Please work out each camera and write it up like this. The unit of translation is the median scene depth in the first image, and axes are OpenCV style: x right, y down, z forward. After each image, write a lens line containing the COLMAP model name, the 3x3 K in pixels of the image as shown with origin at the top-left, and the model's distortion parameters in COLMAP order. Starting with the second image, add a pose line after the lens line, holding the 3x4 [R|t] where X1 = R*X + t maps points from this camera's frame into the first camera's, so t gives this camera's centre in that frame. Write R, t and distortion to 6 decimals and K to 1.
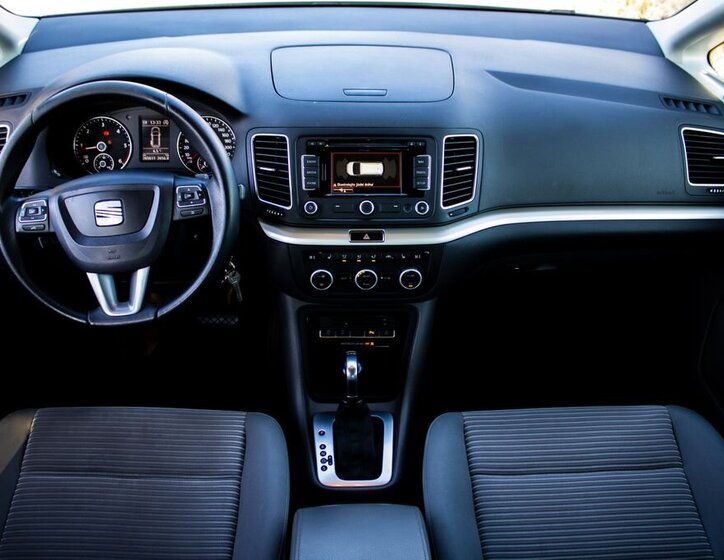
lens RADIAL K [[695.4, 0, 362.0], [0, 695.4, 280.0], [0, 0, 1]] dist [-0.170812, 0.165687]
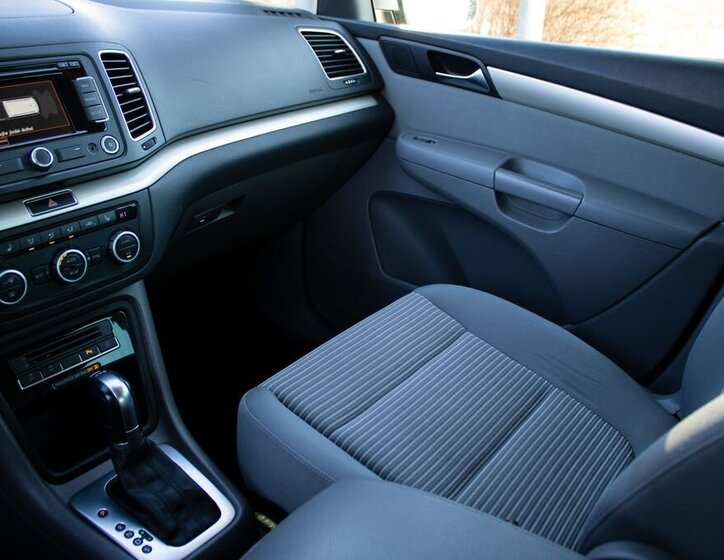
lens RADIAL K [[695.4, 0, 362.0], [0, 695.4, 280.0], [0, 0, 1]] dist [-0.170812, 0.165687]
pose [[0.629953, -0.324045, 0.705800, -0.286654], [0.416087, 0.908181, 0.045589, 0.099516], [-0.655767, 0.264955, 0.706943, 0.355321]]
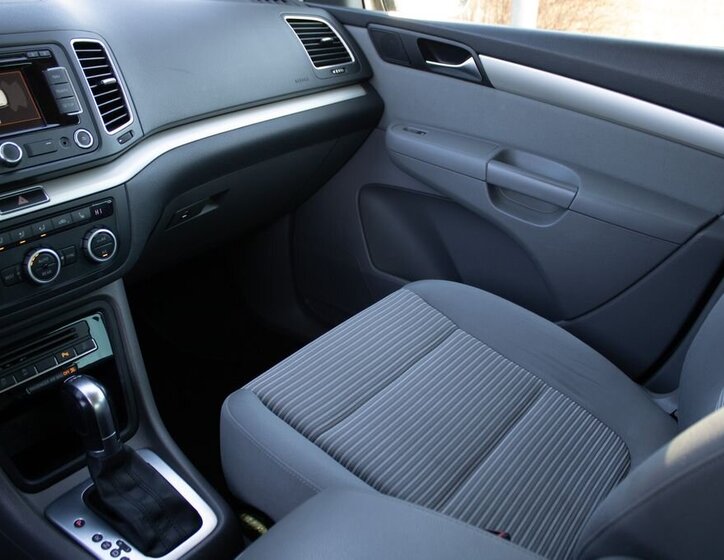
lens RADIAL K [[695.4, 0, 362.0], [0, 695.4, 280.0], [0, 0, 1]] dist [-0.170812, 0.165687]
pose [[0.623284, -0.337889, 0.705230, -0.257464], [0.419276, 0.905646, 0.063355, 0.095639], [-0.660095, 0.256198, 0.706143, 0.367638]]
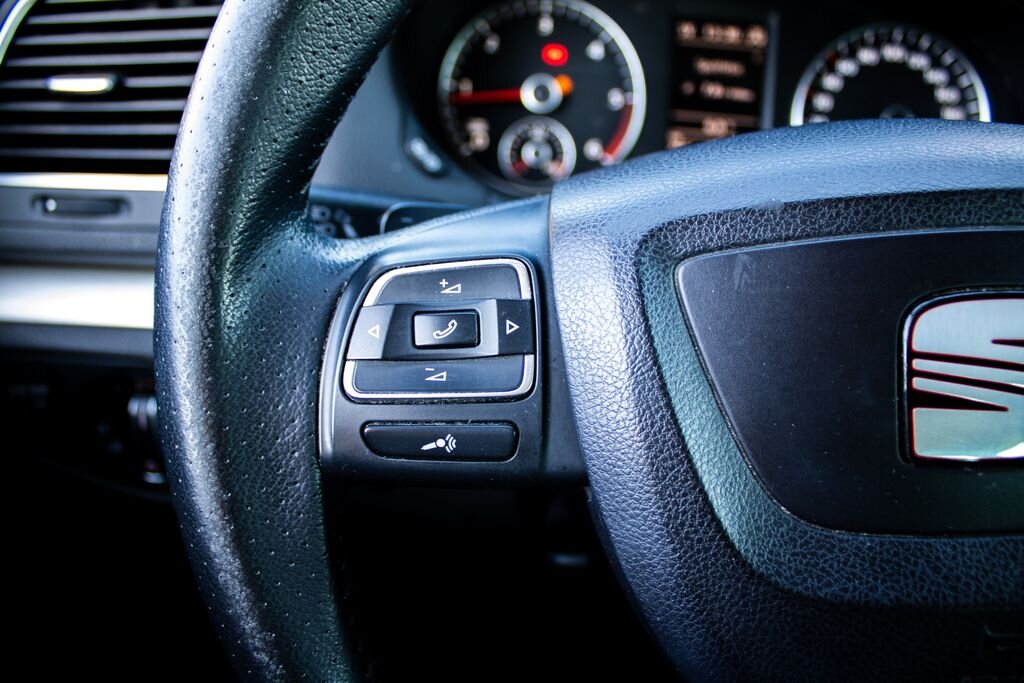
lens RADIAL K [[819.9, 0, 512.0], [0, 819.9, 341.5], [0, 0, 1]] dist [-0.204531, 0.186093]
pose [[0.996939, 0.061191, -0.048665, -0.403824], [-0.063445, 0.996914, -0.046225, -0.080263], [0.045686, 0.049171, 0.997745, 0.713128]]
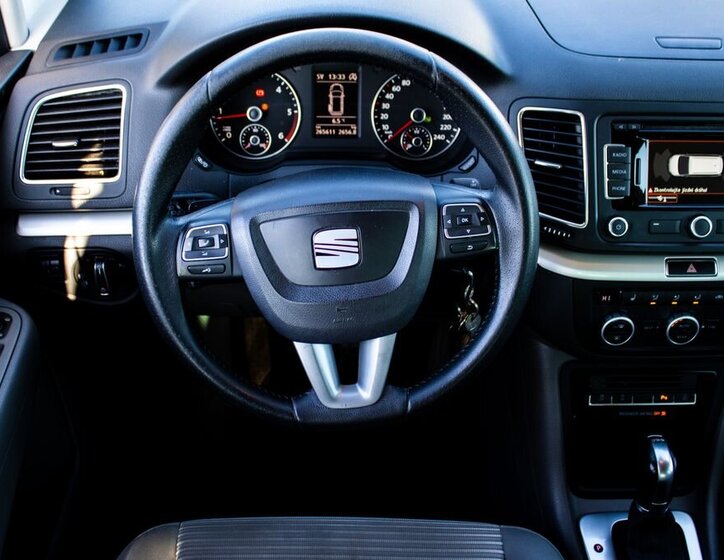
lens RADIAL K [[851.7, 0, 362.4], [0, 851.7, 267.1], [0, 0, 1]] dist [-0.101554, 0.030140]
pose [[0.999901, 0.003817, -0.013552, -0.291451], [-0.002841, 0.997451, 0.071299, -0.117965], [0.013790, -0.071253, 0.997363, 0.198962]]
